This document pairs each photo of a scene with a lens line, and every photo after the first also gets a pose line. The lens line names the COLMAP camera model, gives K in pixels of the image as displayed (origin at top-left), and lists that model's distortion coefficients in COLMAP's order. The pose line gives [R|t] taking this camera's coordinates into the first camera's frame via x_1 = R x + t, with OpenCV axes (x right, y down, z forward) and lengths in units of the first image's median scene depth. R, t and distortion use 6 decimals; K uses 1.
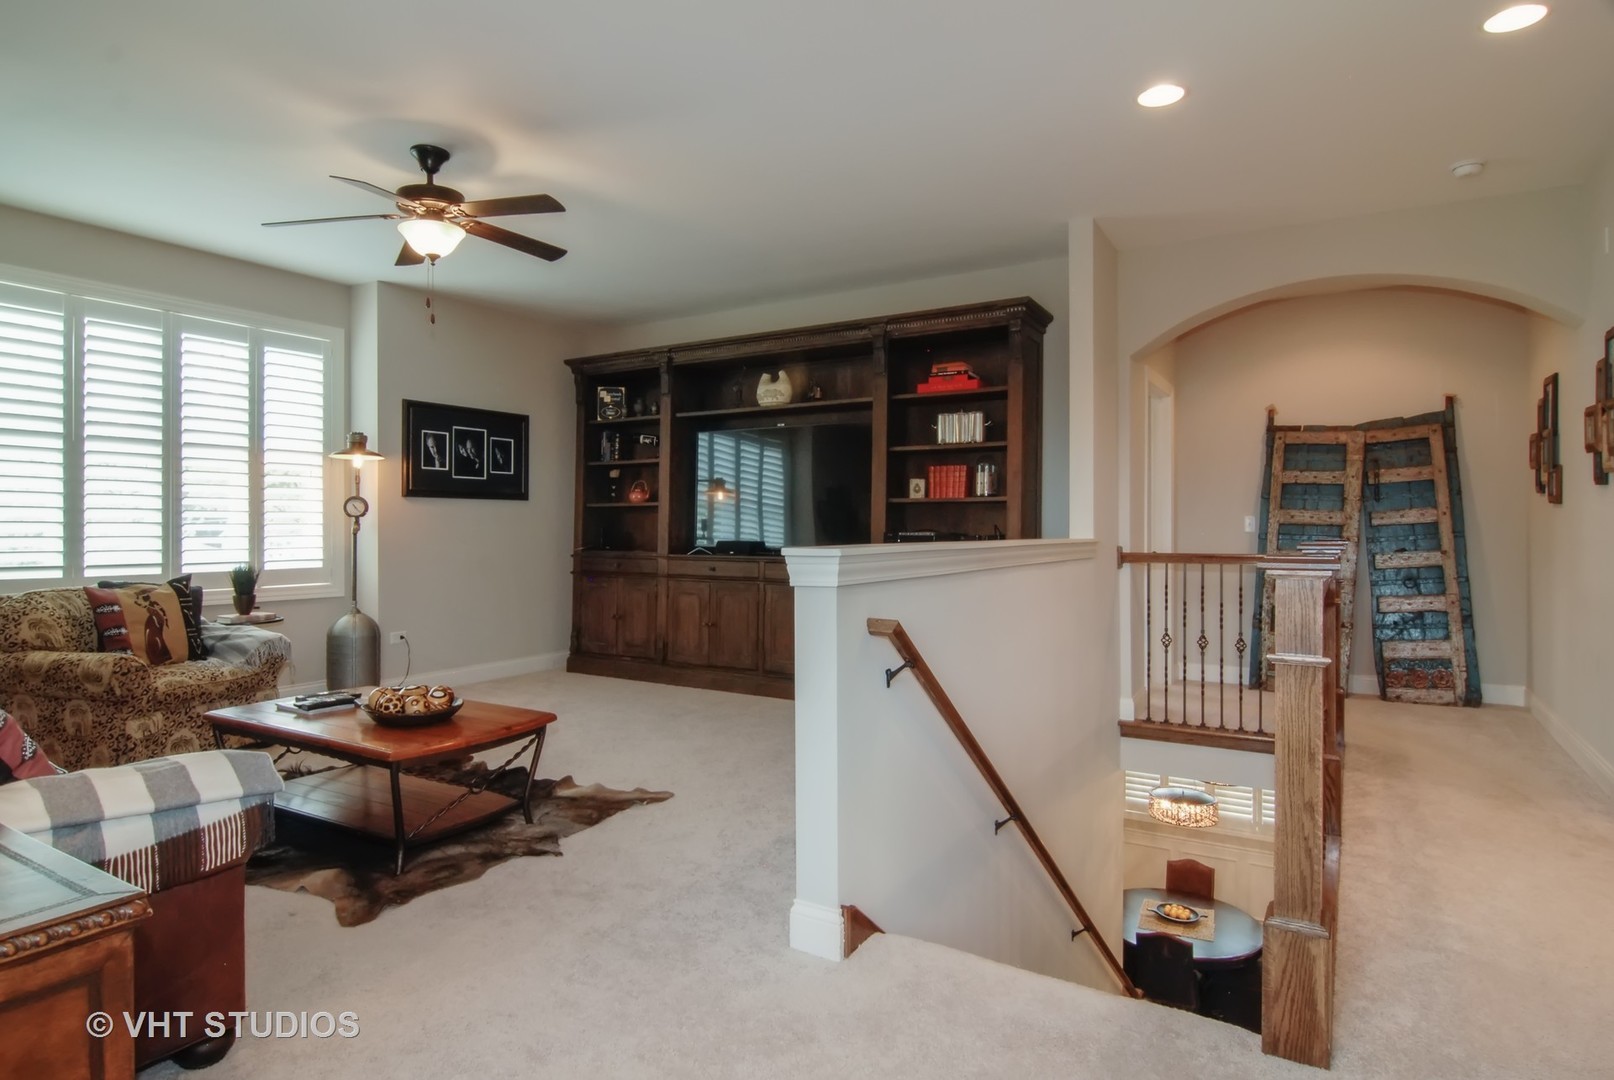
lens RADIAL K [[893.2, 0, 798.7], [0, 893.2, 522.9], [0, 0, 1]] dist [-0.013040, -0.007470]
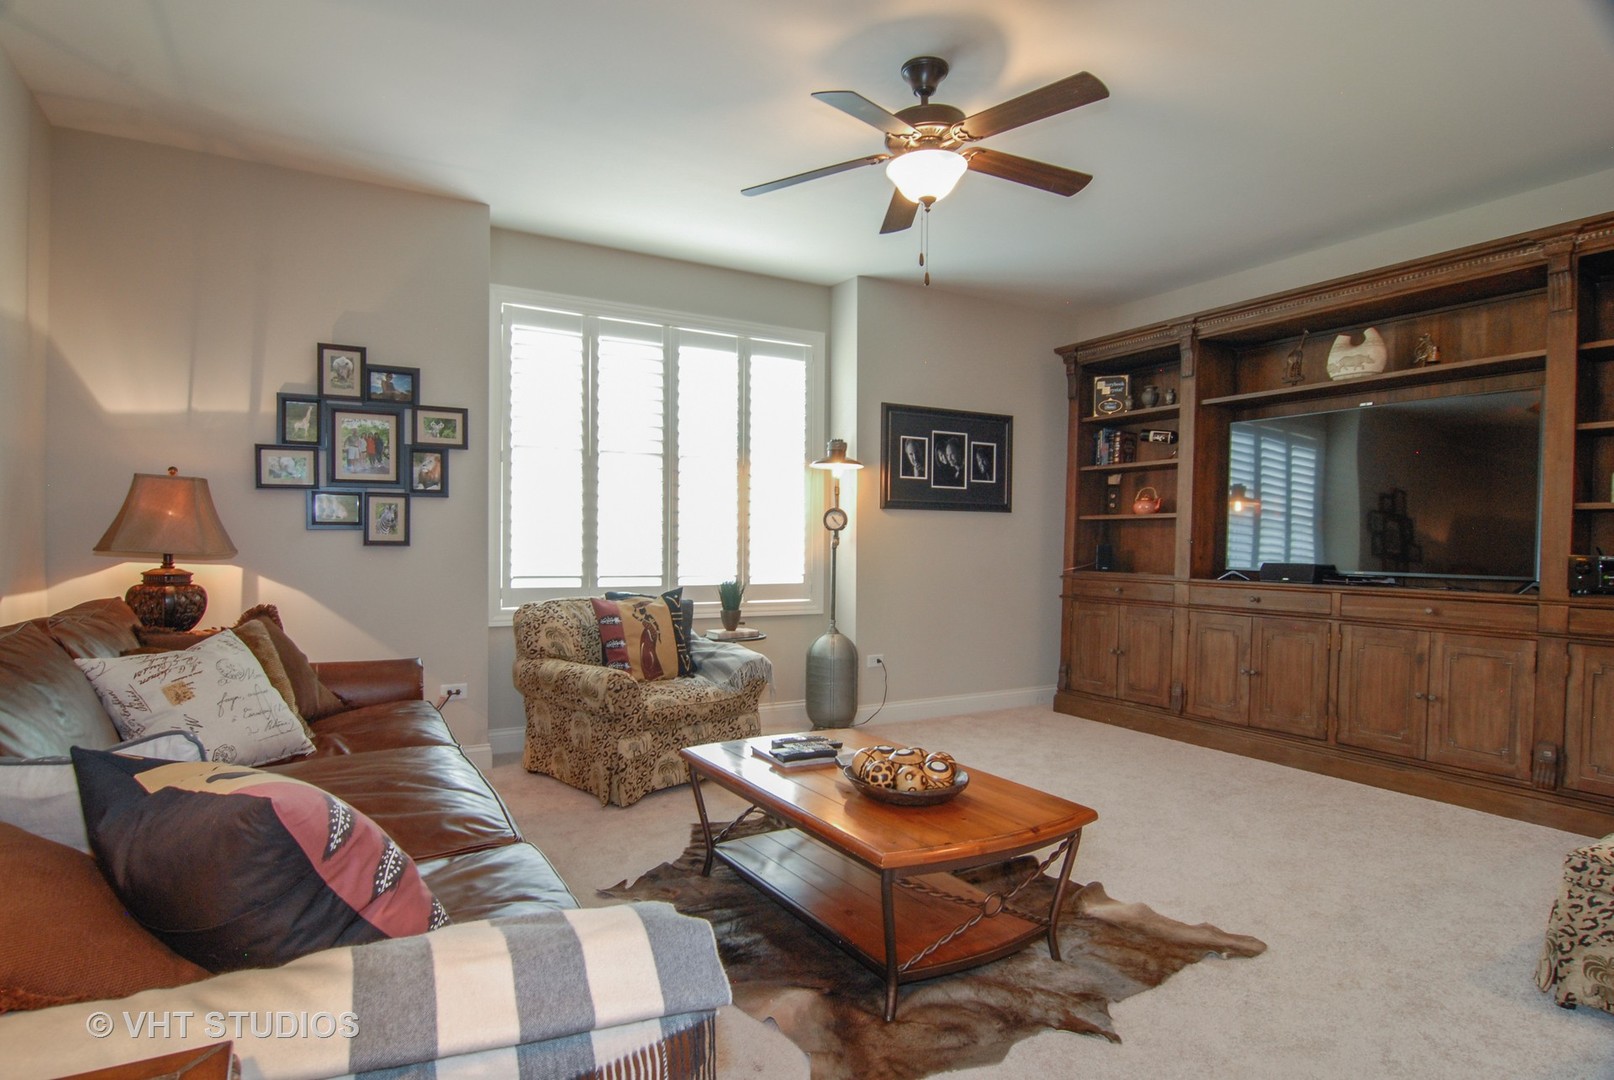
lens RADIAL K [[893.2, 0, 807.7], [0, 893.2, 542.9], [0, 0, 1]] dist [-0.013040, -0.007470]
pose [[0.882985, 0.008915, -0.469316, -0.100129], [-0.007222, 0.999959, 0.005407, 0.002283], [0.469345, -0.001385, 0.883014, 0.191330]]
